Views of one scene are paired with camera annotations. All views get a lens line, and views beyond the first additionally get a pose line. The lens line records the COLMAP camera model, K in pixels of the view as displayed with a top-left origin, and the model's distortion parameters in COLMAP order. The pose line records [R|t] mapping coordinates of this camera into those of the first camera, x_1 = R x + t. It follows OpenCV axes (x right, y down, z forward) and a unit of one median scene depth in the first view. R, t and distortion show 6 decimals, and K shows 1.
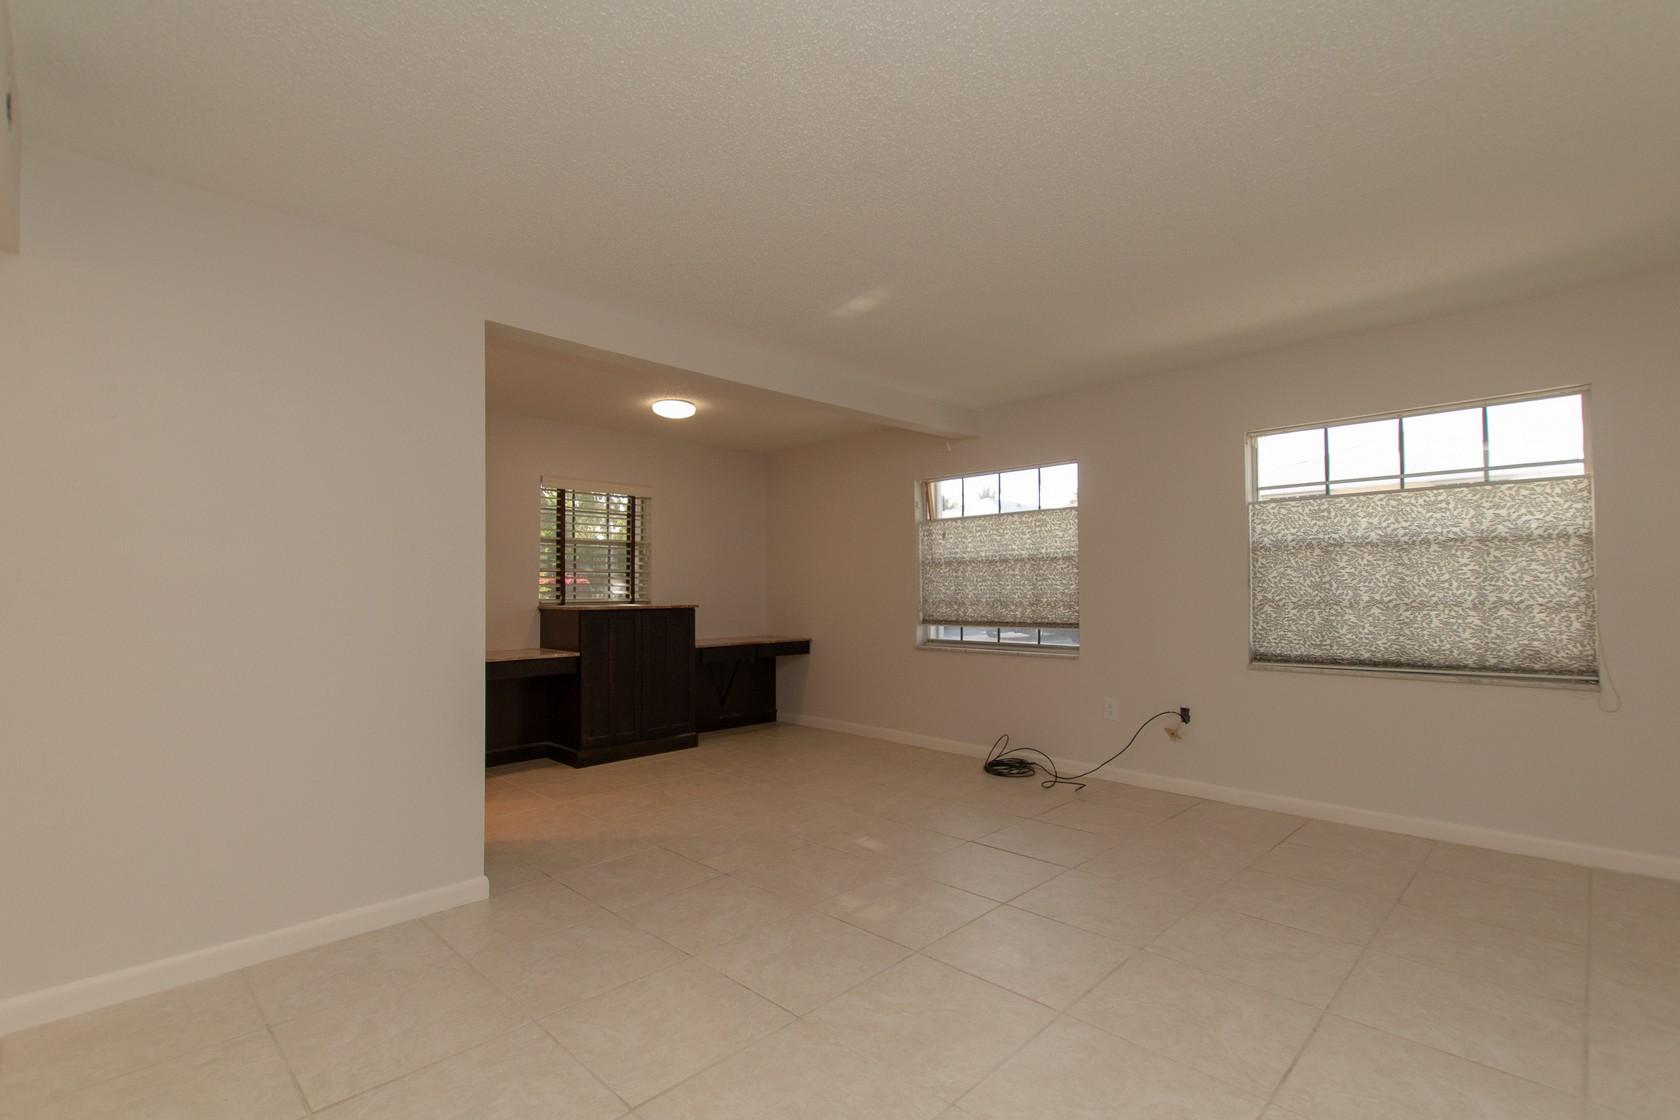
lens RADIAL K [[763.2, 0, 836.1], [0, 763.2, 565.4], [0, 0, 1]] dist [0.009507, -0.004685]
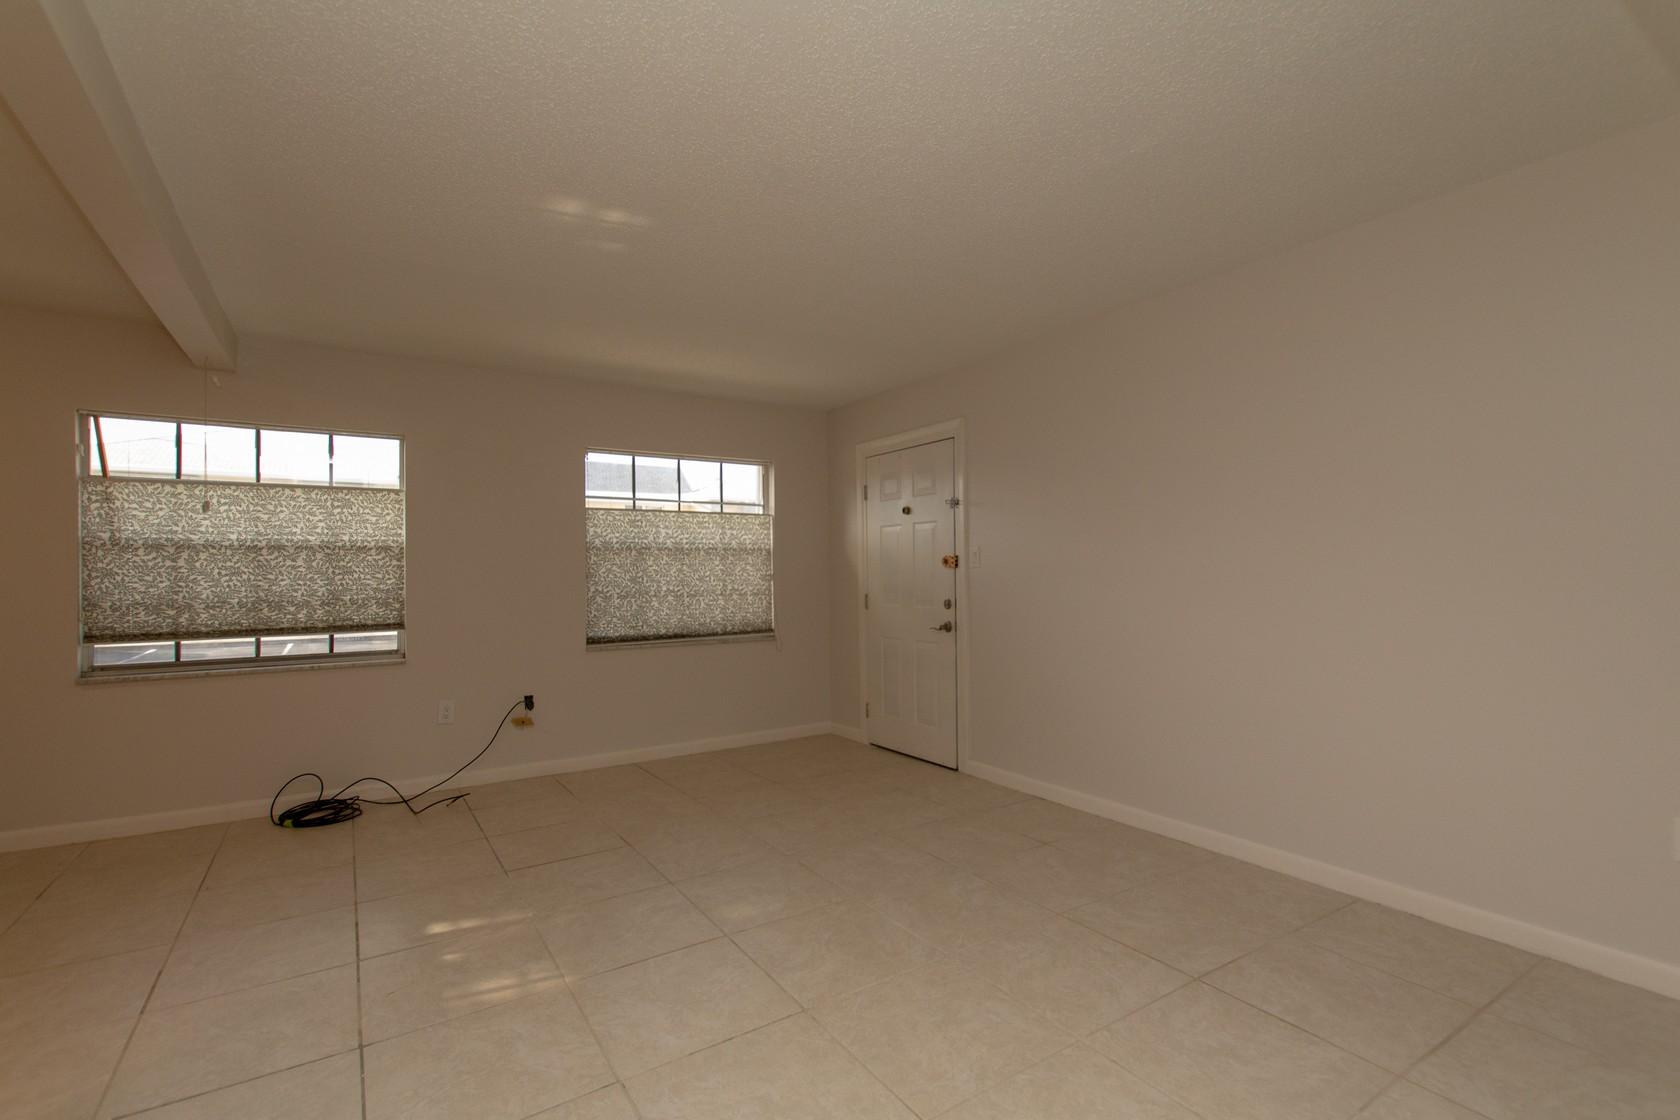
lens RADIAL K [[763.2, 0, 840.5], [0, 763.2, 572.7], [0, 0, 1]] dist [0.009507, -0.004685]
pose [[0.213038, 0.013426, 0.976952, -0.400547], [-0.019605, 0.999763, -0.009464, 0.014965], [-0.976847, -0.017137, 0.213251, 0.296514]]
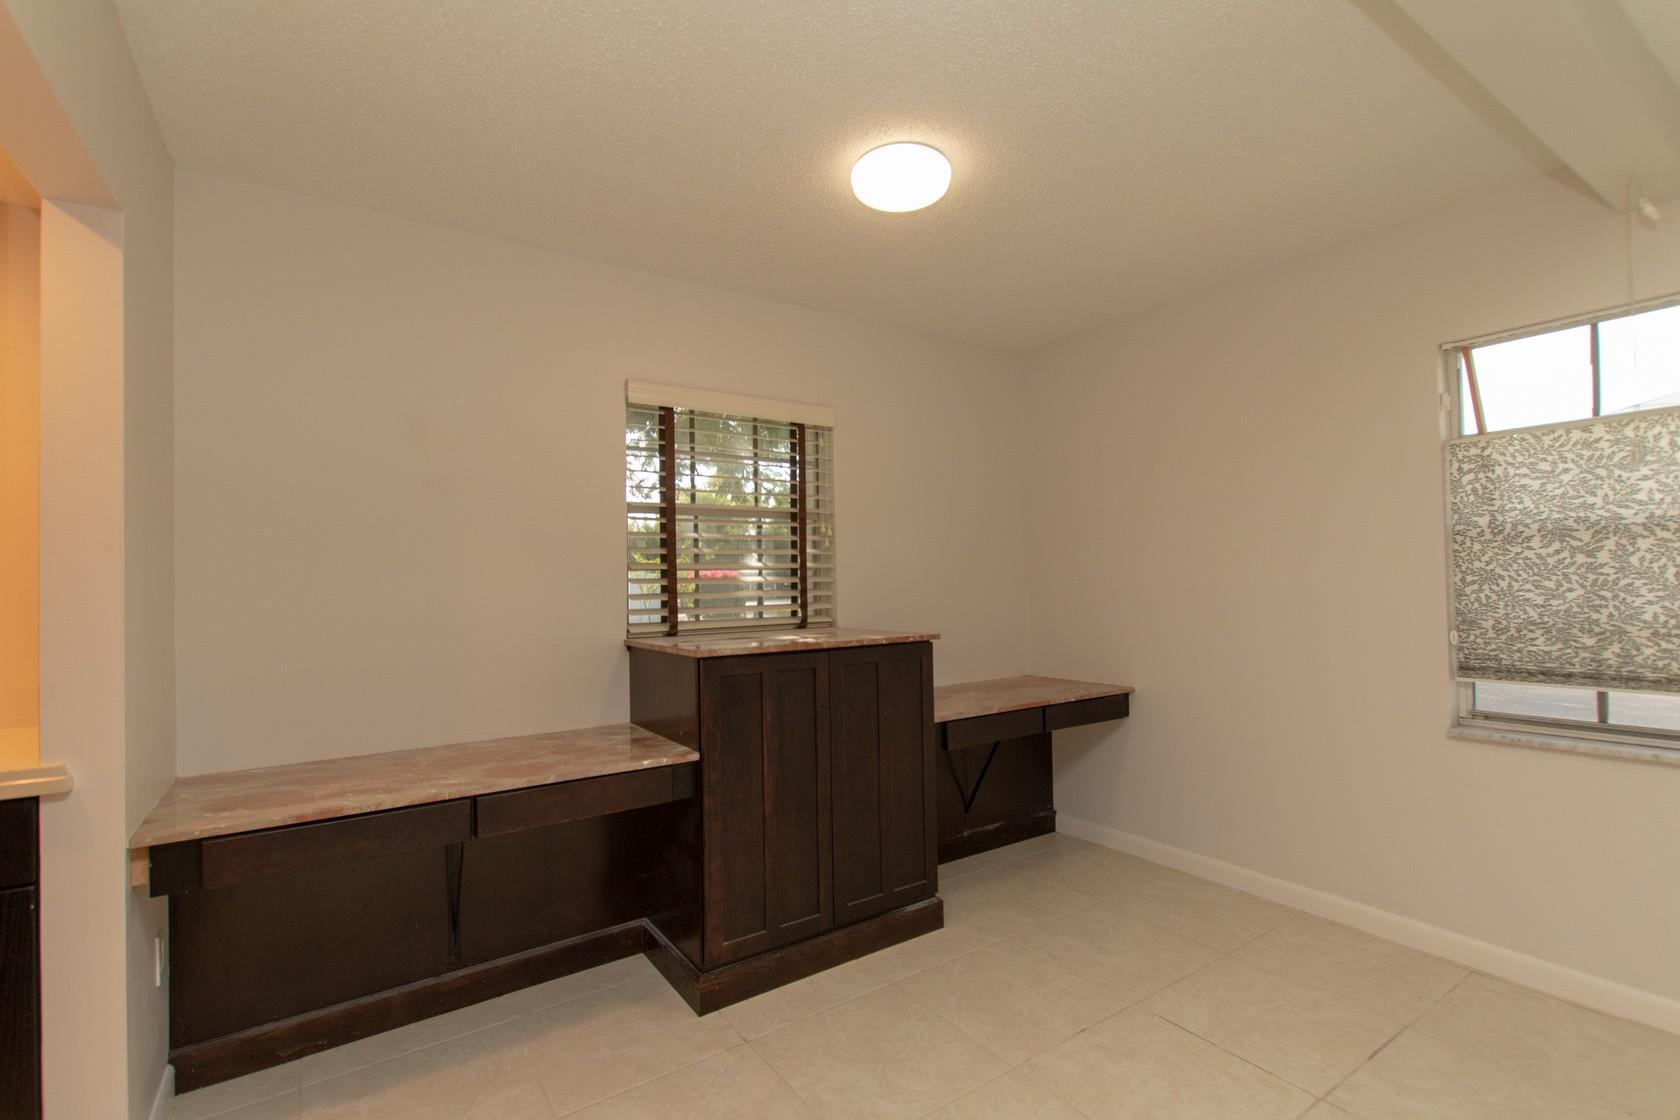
lens RADIAL K [[763.2, 0, 842.2], [0, 763.2, 570.7], [0, 0, 1]] dist [0.009507, -0.004685]
pose [[0.983640, -0.017327, -0.179312, -0.167313], [0.020584, 0.999655, 0.016322, 0.002751], [0.178968, -0.019746, 0.983657, 0.562554]]
